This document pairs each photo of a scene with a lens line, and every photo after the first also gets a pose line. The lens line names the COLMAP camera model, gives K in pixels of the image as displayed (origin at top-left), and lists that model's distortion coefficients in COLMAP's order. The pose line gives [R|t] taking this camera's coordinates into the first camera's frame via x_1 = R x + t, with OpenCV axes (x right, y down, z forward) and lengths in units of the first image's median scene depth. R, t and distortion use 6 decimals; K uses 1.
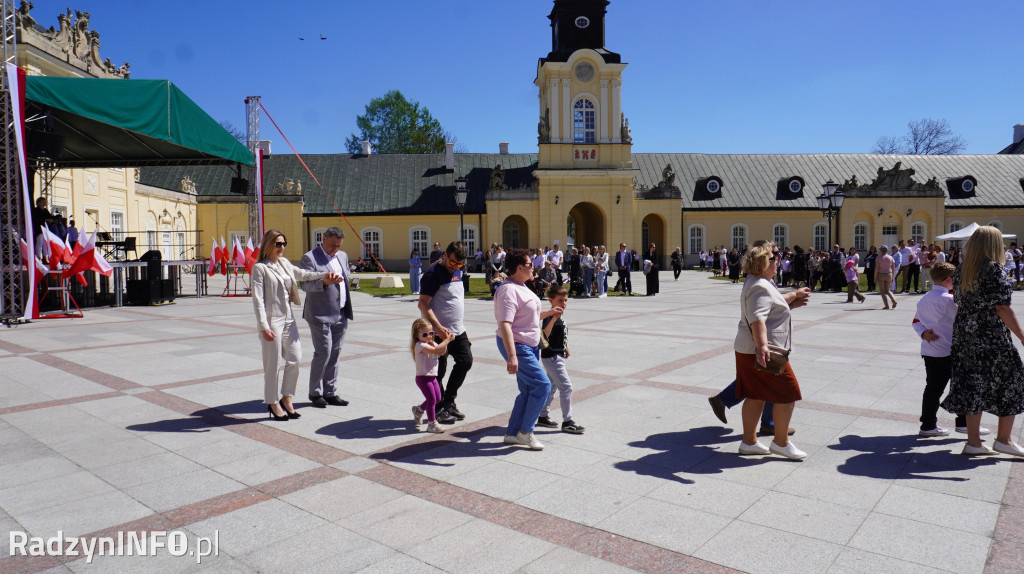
lens RADIAL K [[683.3, 0, 510.2], [0, 683.3, 293.3], [0, 0, 1]] dist [-0.056730, 0.036350]
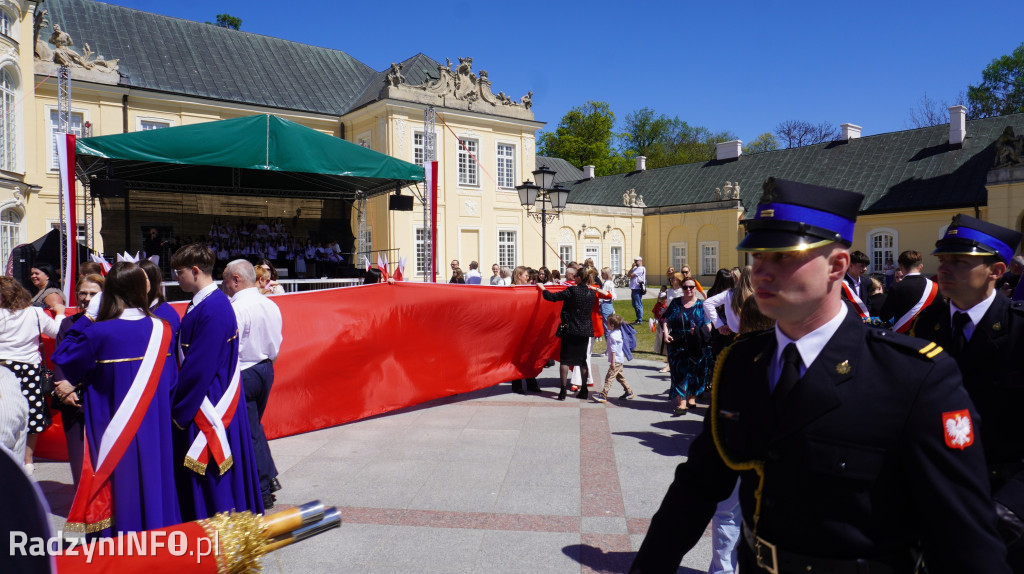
lens RADIAL K [[683.3, 0, 509.5], [0, 683.3, 290.5], [0, 0, 1]] dist [-0.056730, 0.036350]
pose [[0.556225, 0.028354, -0.830548, 0.240153], [-0.043508, 0.999041, 0.004968, -0.019889], [0.829892, 0.033373, 0.556925, 0.273621]]
